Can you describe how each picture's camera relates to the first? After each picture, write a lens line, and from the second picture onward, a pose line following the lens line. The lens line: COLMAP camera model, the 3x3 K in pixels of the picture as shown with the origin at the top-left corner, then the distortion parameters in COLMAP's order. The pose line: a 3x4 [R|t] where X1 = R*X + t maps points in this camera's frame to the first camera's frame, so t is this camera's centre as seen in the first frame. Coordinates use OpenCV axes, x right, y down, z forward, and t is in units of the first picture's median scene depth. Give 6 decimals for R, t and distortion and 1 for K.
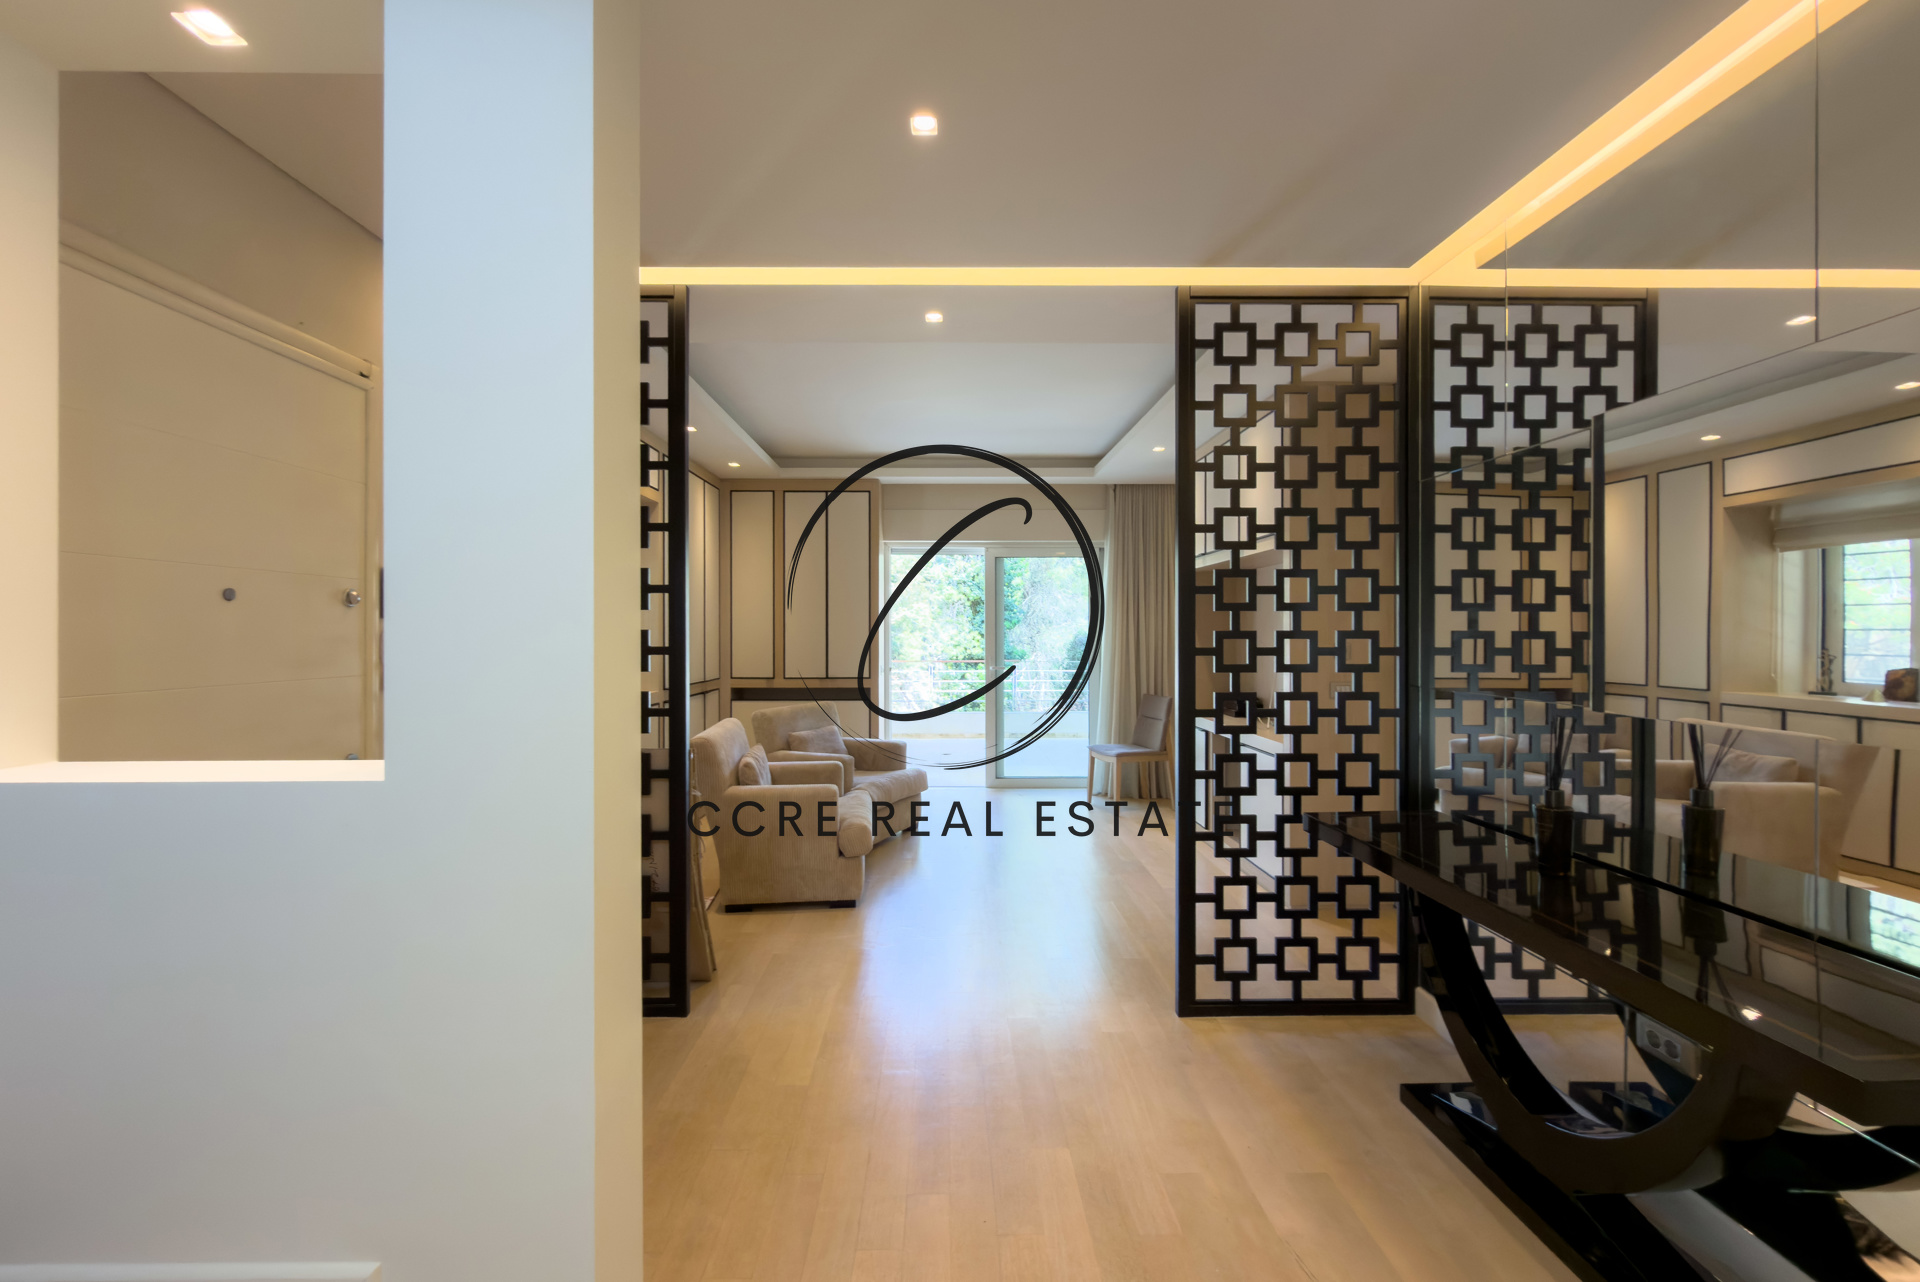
lens RADIAL K [[766.5, 0, 952.9], [0, 766.5, 638.1], [0, 0, 1]] dist [-0.002310, 0.000232]
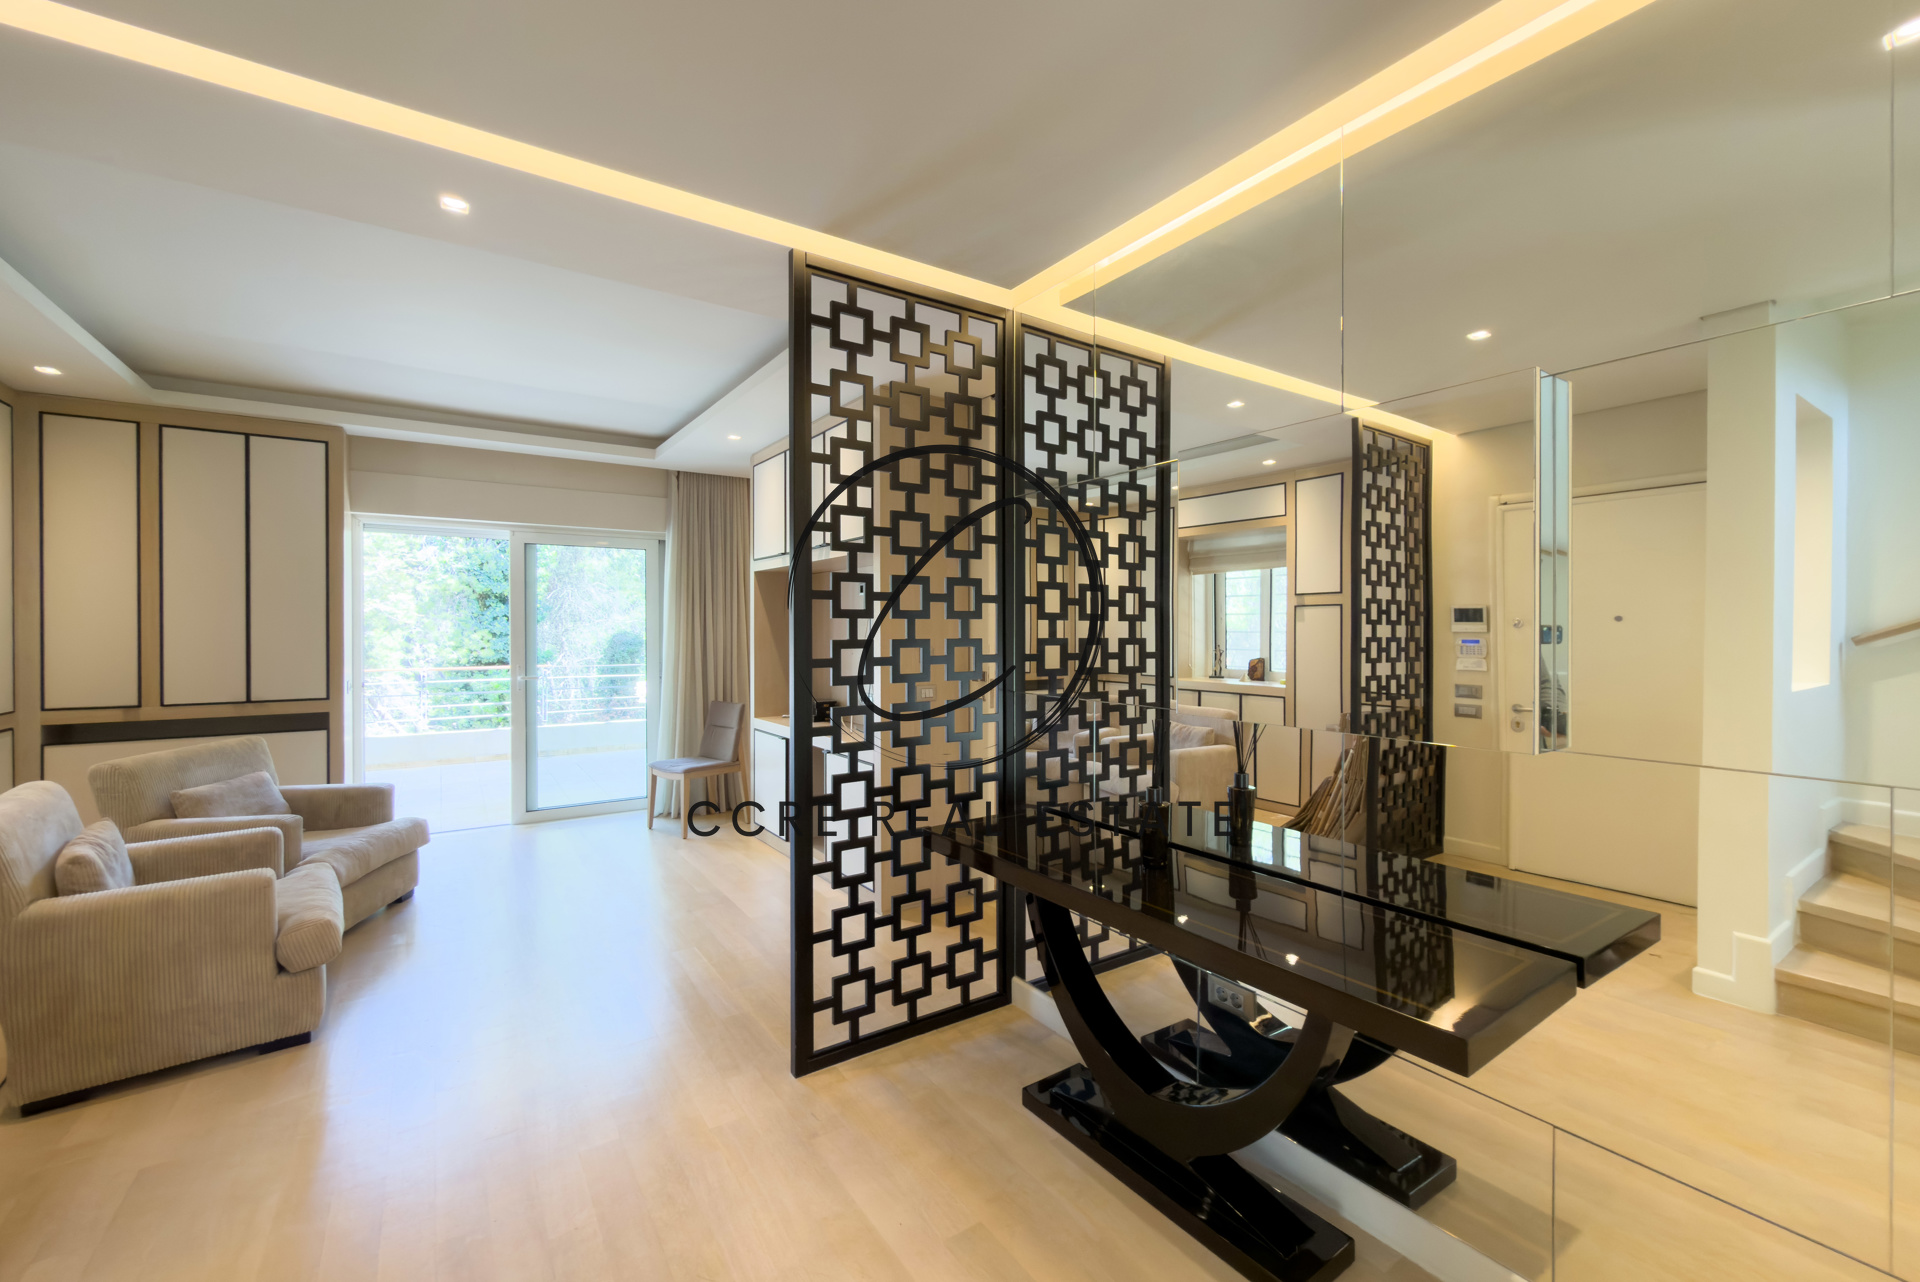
lens RADIAL K [[766.5, 0, 966.8], [0, 766.5, 632.0], [0, 0, 1]] dist [-0.002310, 0.000232]
pose [[0.828452, -0.003148, 0.560052, -0.033743], [0.005724, 0.999980, -0.002847, -0.014967], [-0.560031, 0.005564, 0.828453, 0.155807]]
